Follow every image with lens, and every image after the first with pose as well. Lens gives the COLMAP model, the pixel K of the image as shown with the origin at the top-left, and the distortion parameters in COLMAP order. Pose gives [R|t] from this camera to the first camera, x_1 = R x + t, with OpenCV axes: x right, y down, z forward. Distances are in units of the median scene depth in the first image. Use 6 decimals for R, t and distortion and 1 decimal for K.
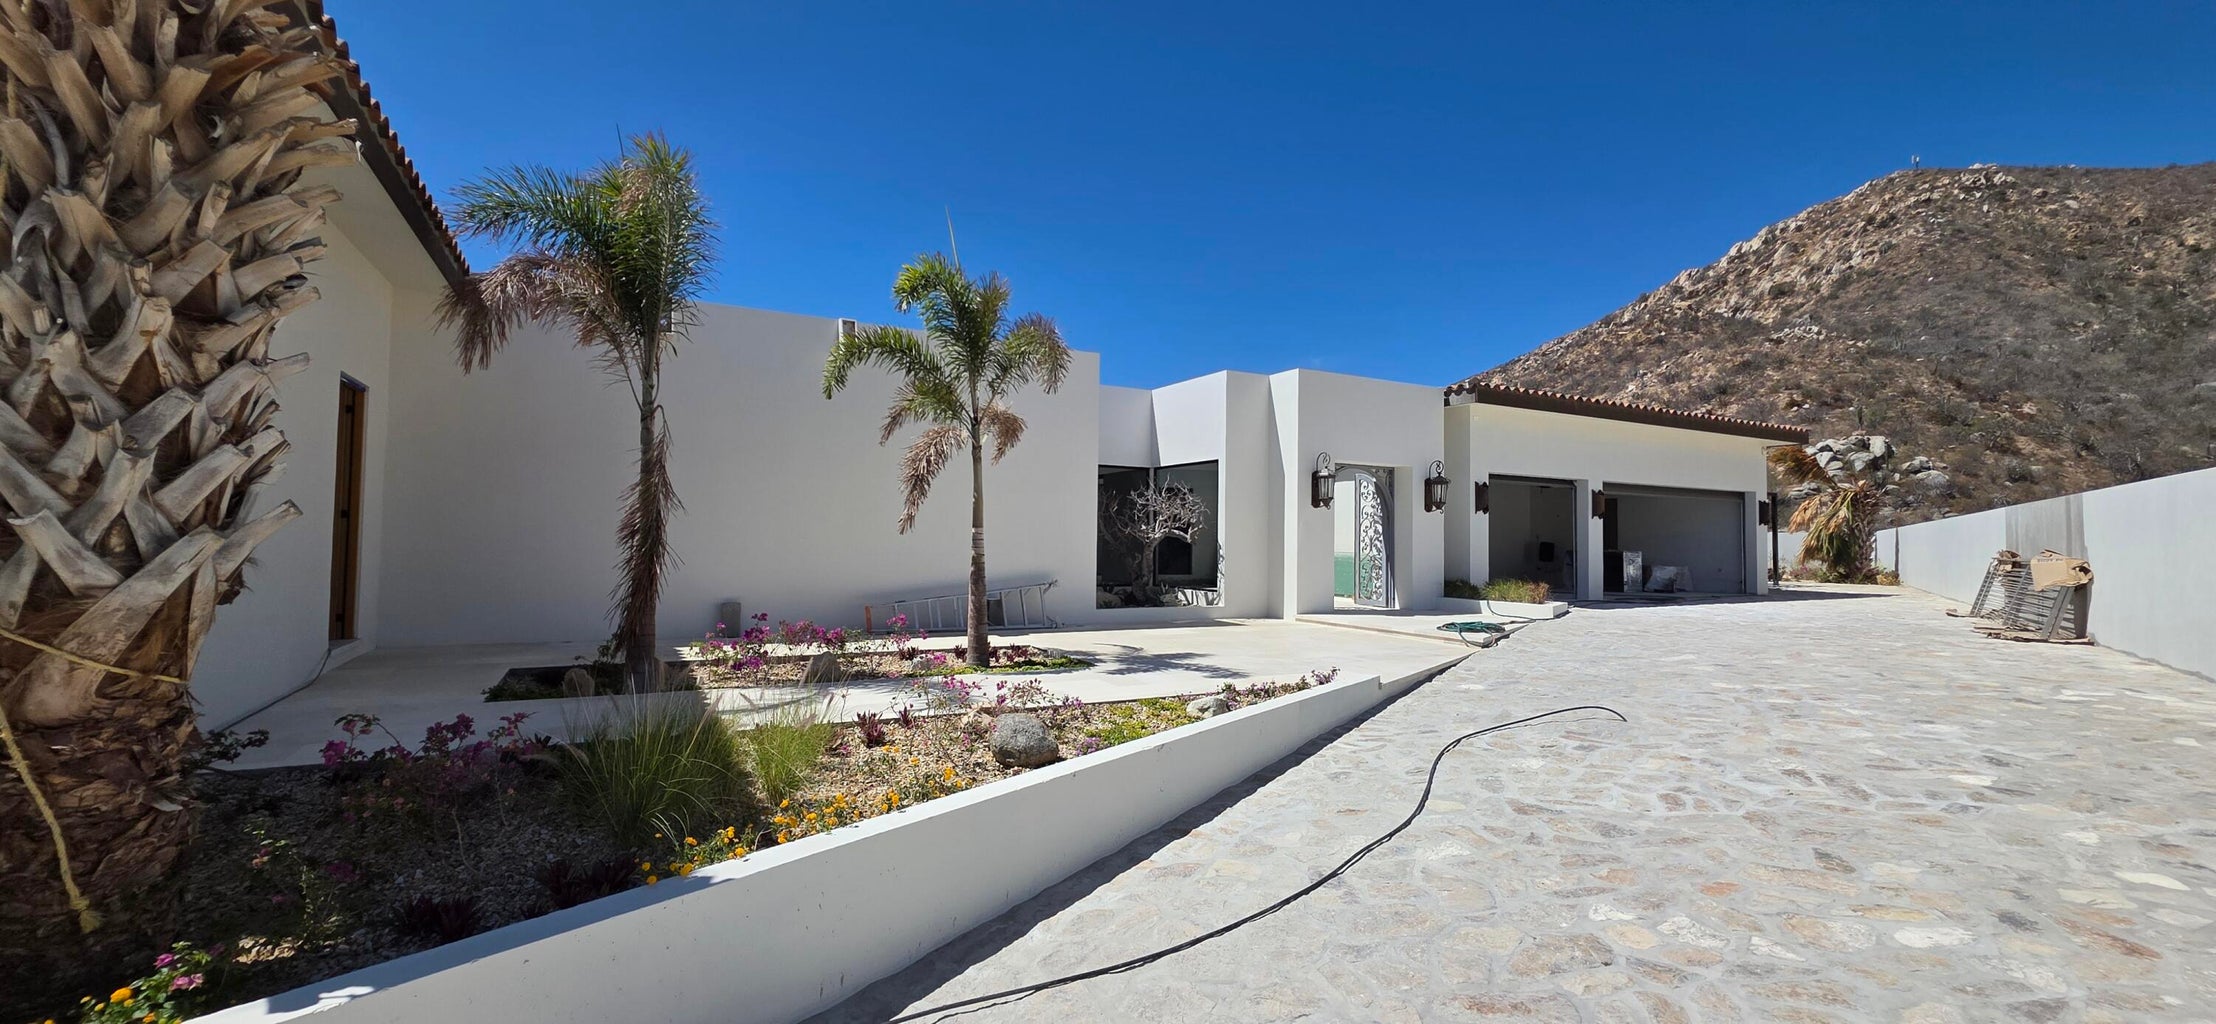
lens RADIAL K [[851.0, 0, 1096.5], [0, 851.0, 512.2], [0, 0, 1]] dist [-0.001289, -0.000215]
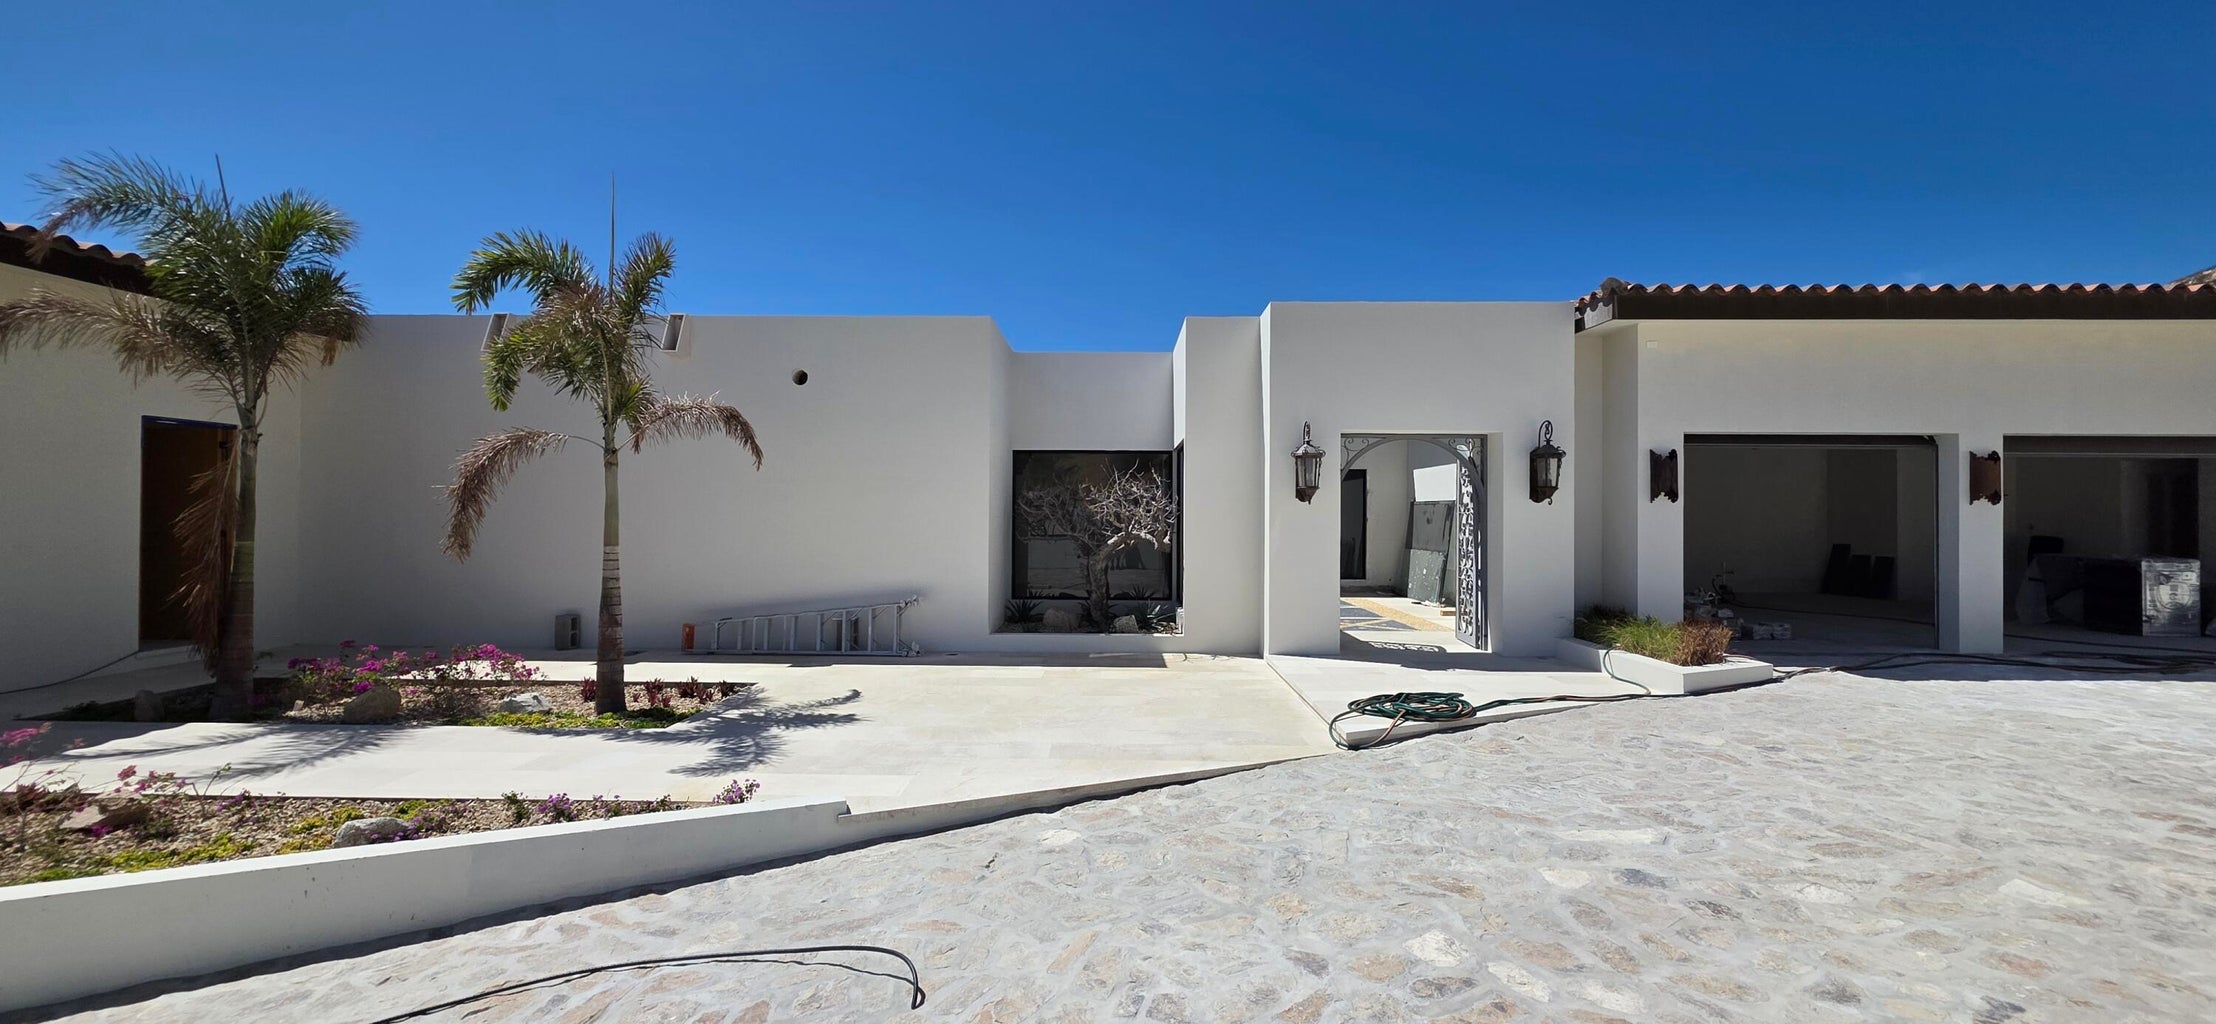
lens RADIAL K [[851.0, 0, 1116.5], [0, 851.0, 517.6], [0, 0, 1]] dist [-0.001289, -0.000215]
pose [[0.877821, -0.010471, -0.478875, 0.416000], [0.022766, 0.999543, 0.019878, -0.008804], [0.478448, -0.028351, 0.877658, 0.296602]]
